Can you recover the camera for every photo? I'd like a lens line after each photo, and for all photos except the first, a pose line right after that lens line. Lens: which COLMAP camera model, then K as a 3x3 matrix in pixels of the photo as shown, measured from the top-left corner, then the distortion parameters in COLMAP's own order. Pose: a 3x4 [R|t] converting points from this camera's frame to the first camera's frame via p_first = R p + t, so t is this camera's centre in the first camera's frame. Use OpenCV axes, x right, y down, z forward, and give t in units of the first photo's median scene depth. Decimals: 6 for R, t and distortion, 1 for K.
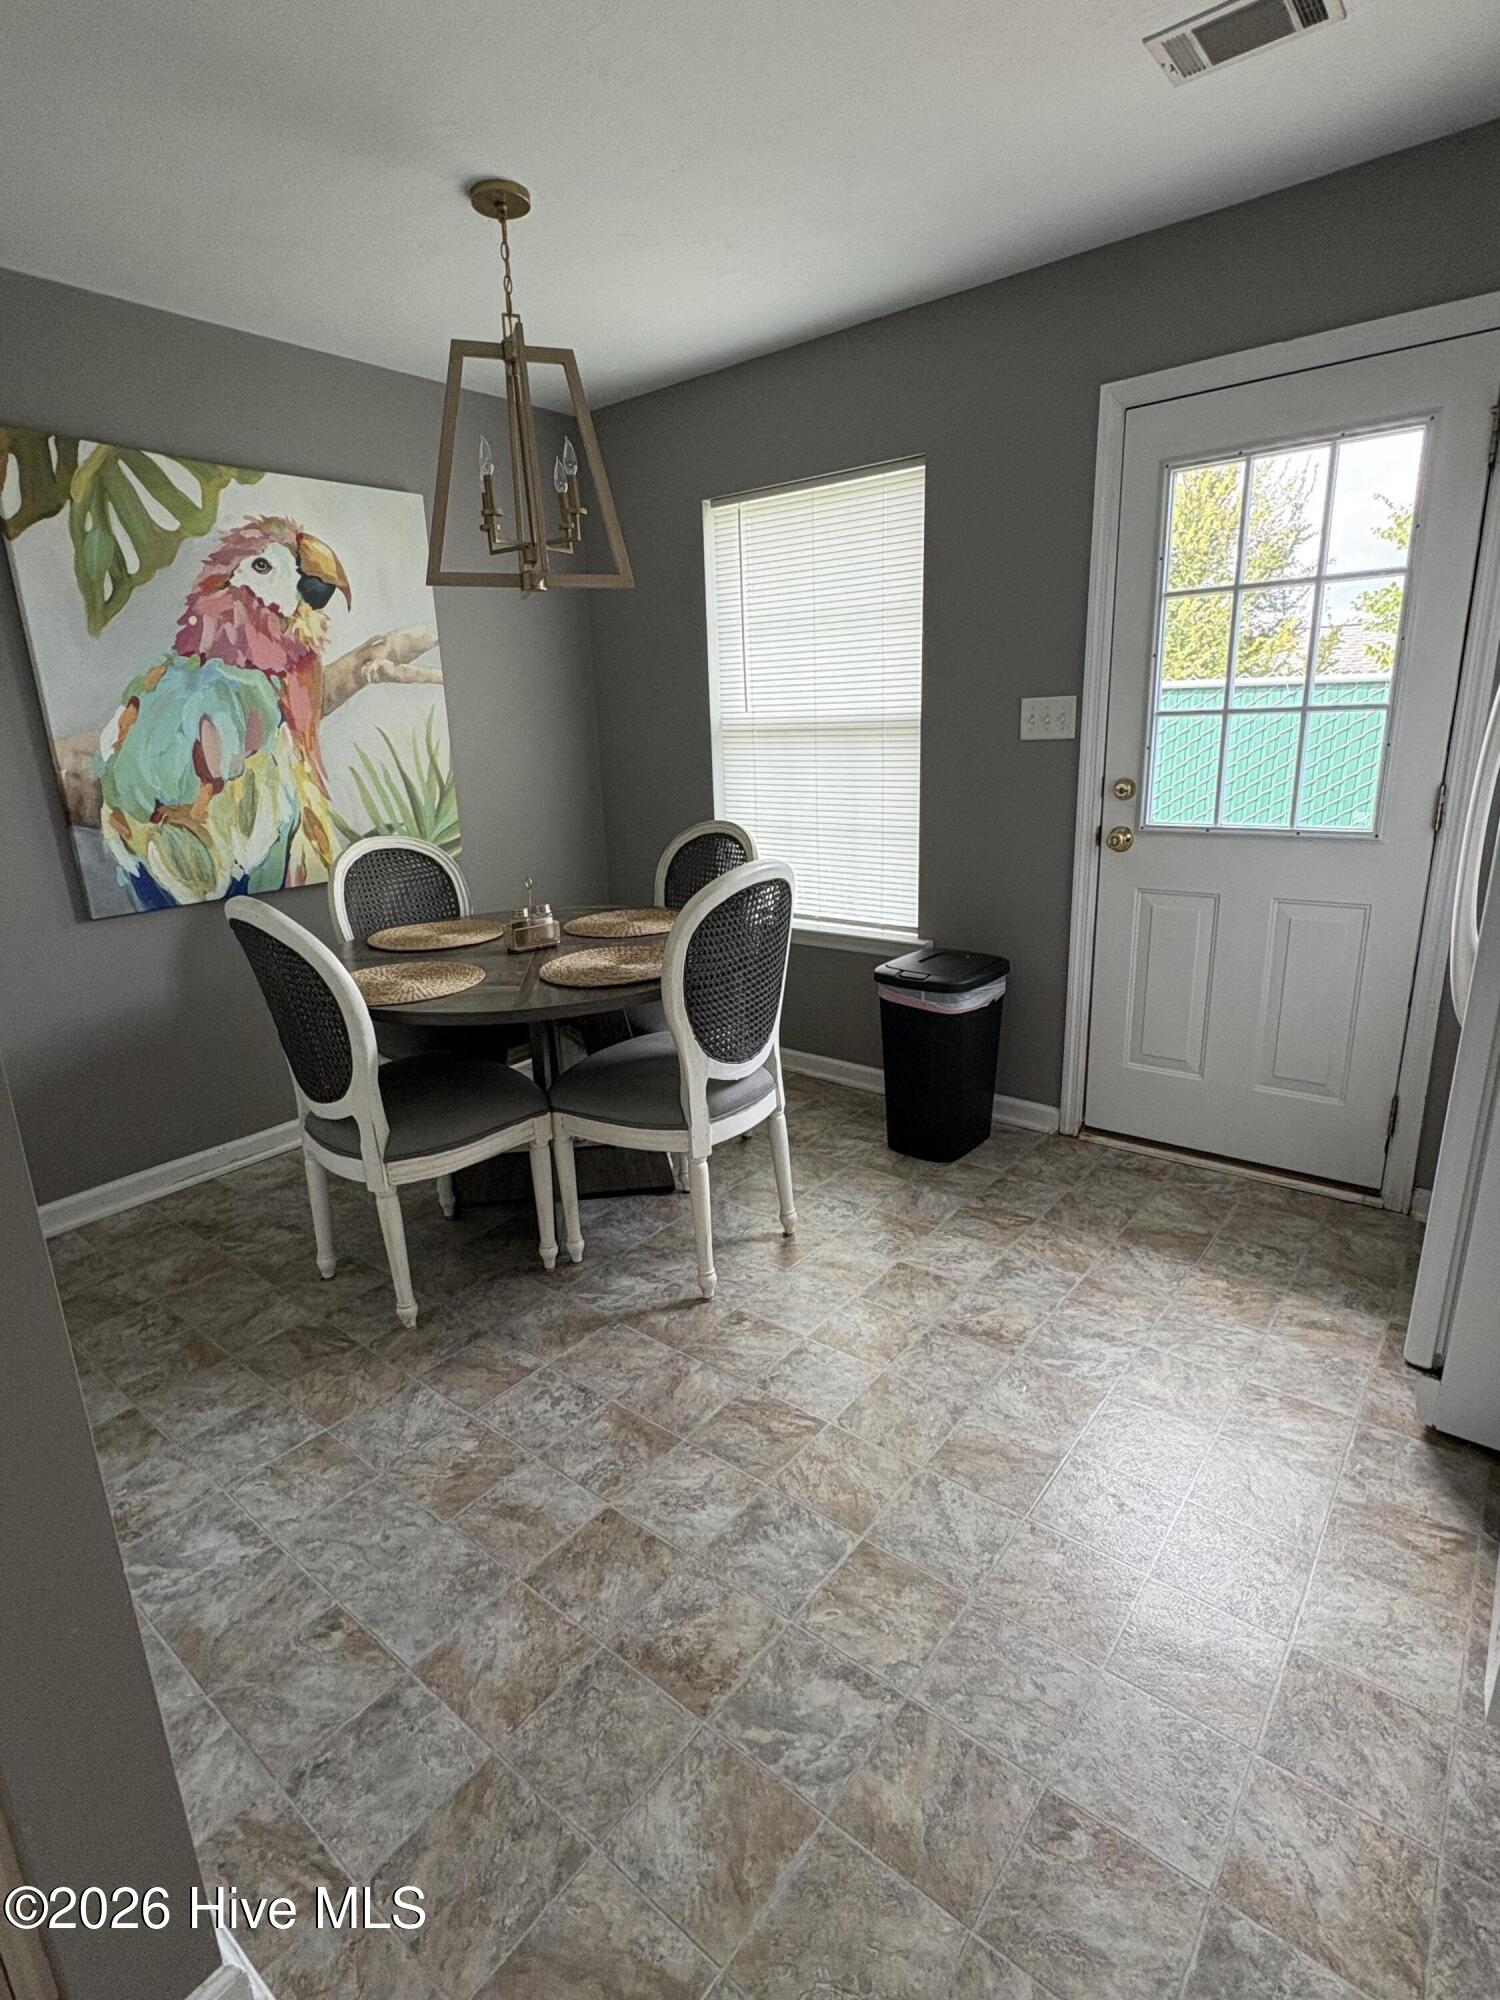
lens RADIAL K [[998.3, 0, 748.6], [0, 998.3, 997.2], [0, 0, 1]] dist [0.003537, 0.000192]
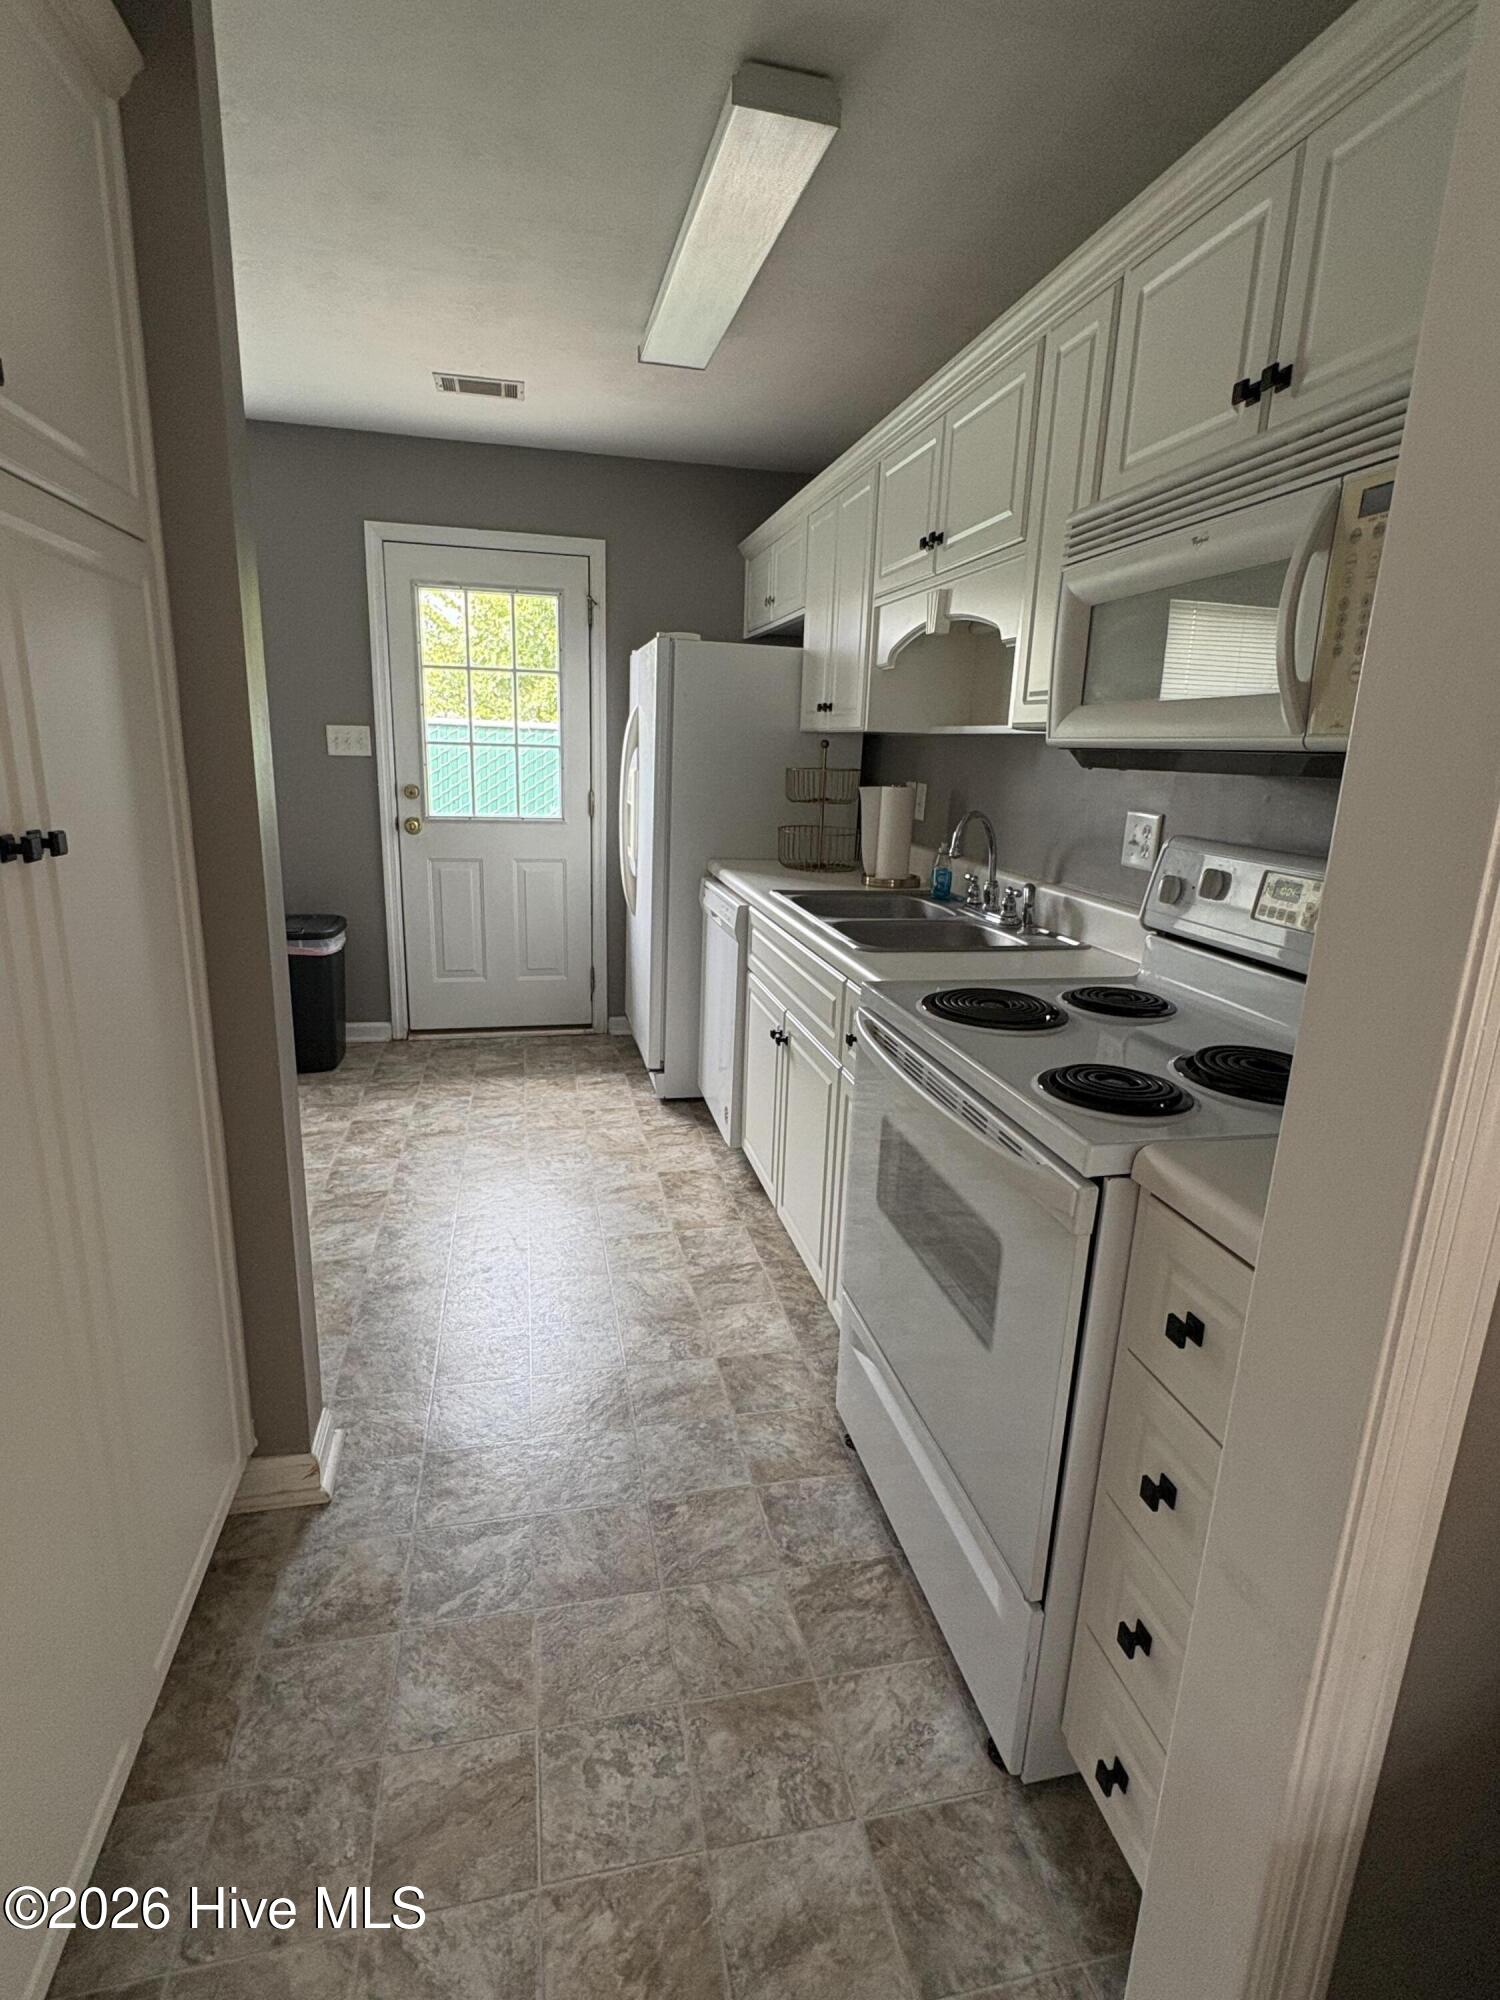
lens RADIAL K [[998.3, 0, 750.9], [0, 998.3, 994.7], [0, 0, 1]] dist [0.003537, 0.000192]
pose [[0.623316, -0.137069, 0.769863, -0.522862], [0.158634, 0.986211, 0.047151, 0.104979], [-0.765711, 0.092737, 0.636465, -0.320126]]
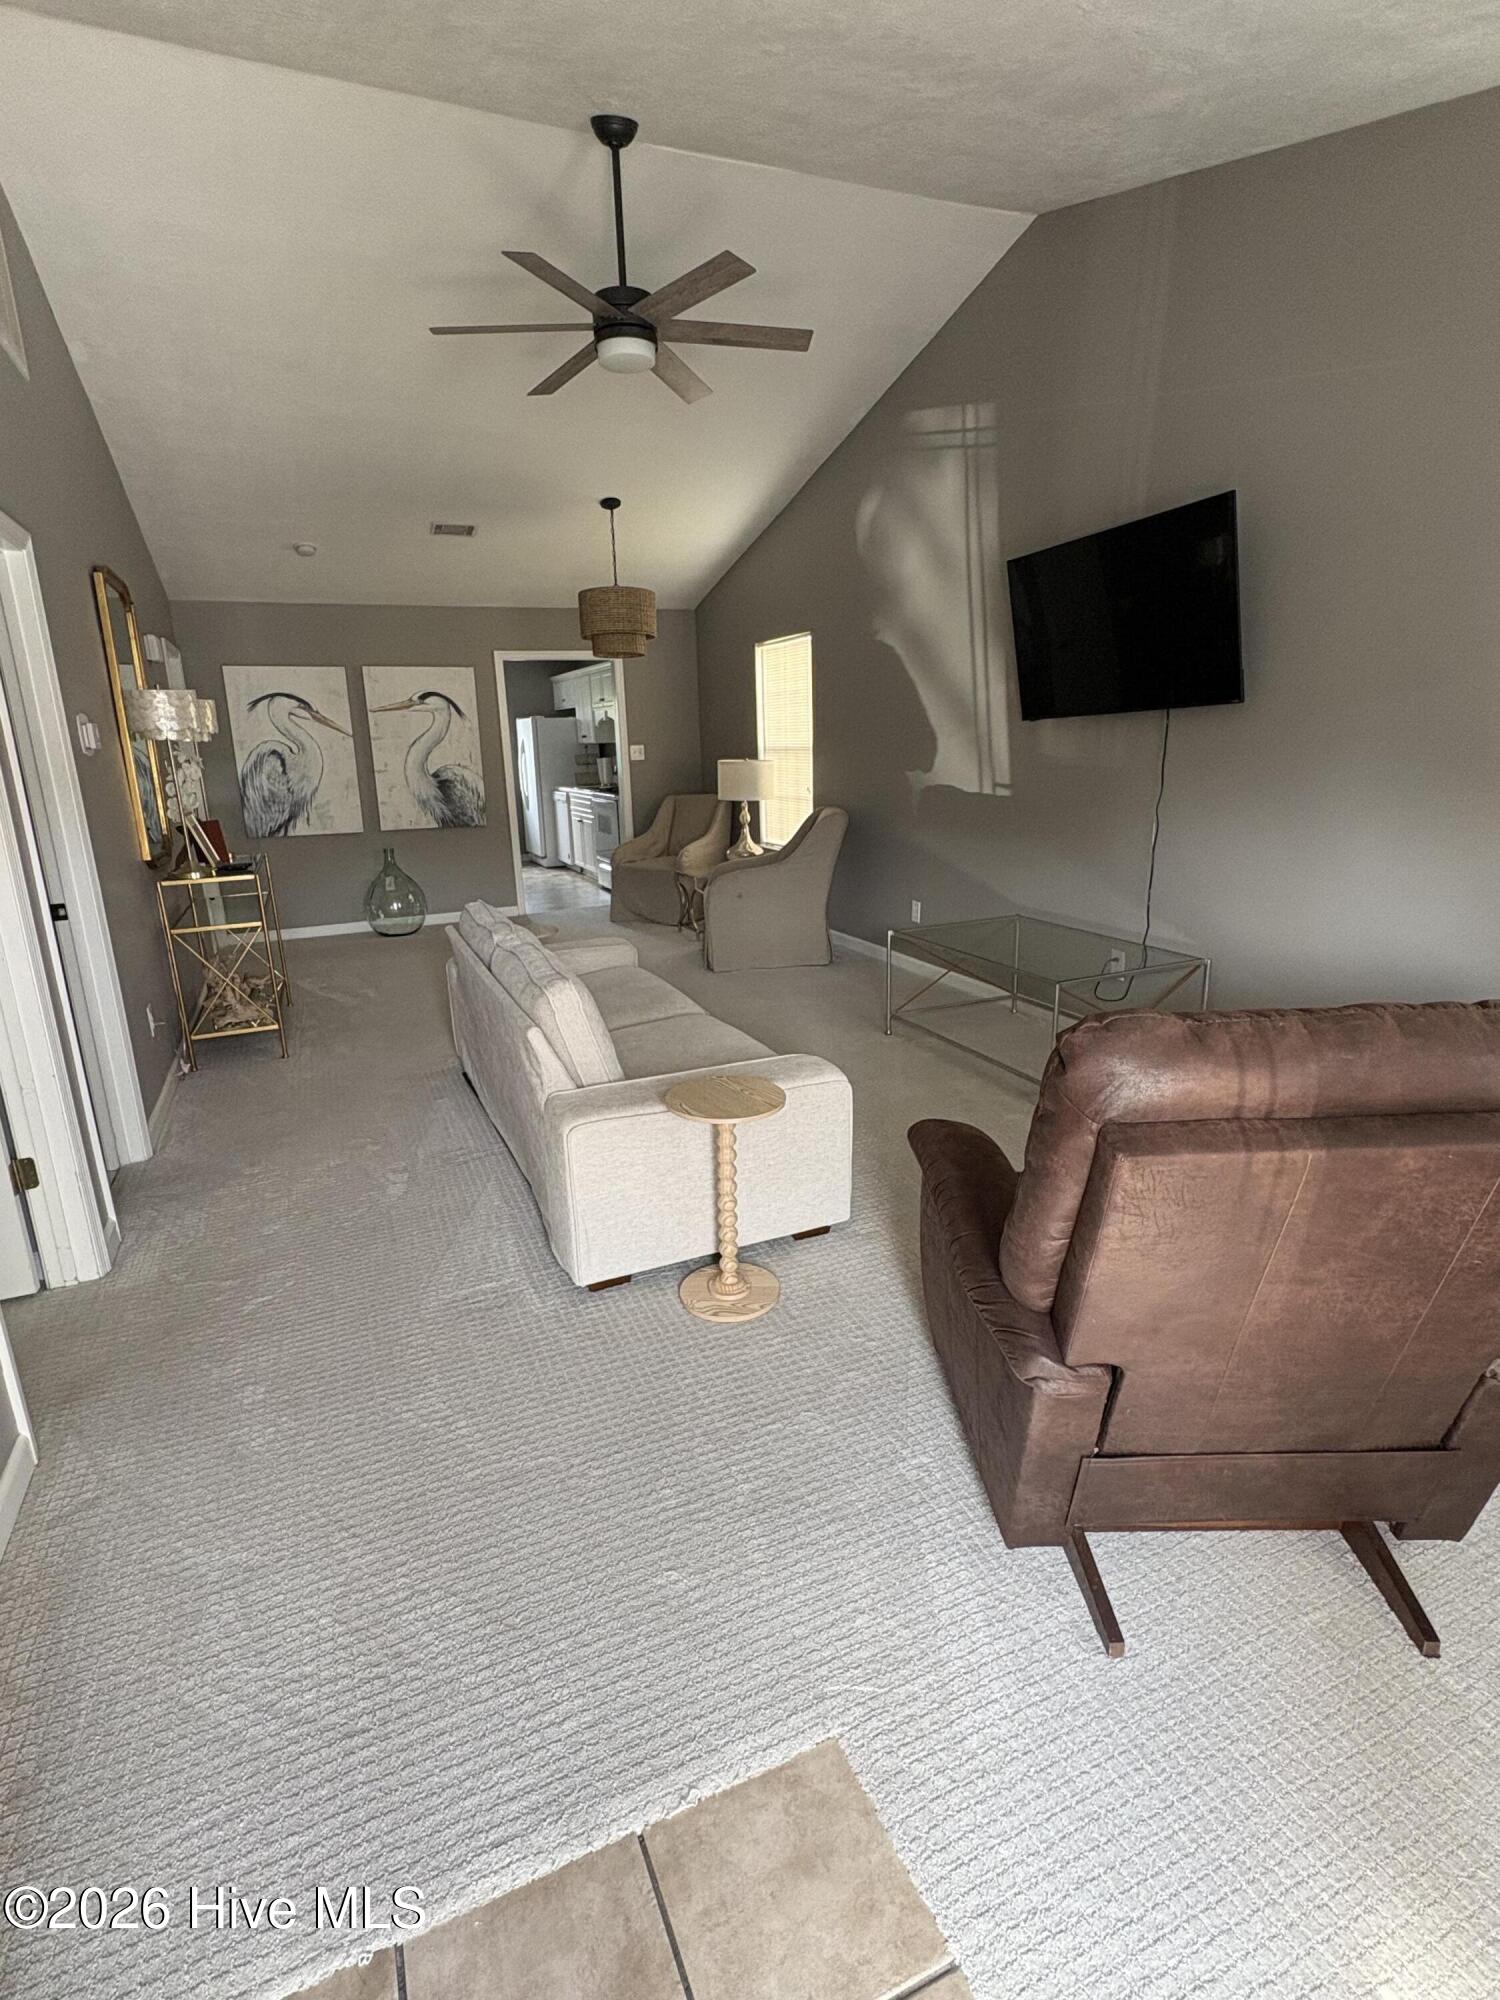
lens RADIAL K [[998.3, 0, 747.5], [0, 998.3, 1001.9], [0, 0, 1]] dist [0.003537, 0.000192]
pose [[0.462306, -0.210540, 0.861363, -3.825794], [0.261197, 0.960637, 0.094617, 0.874786], [-0.847378, 0.181243, 0.499100, -2.711153]]
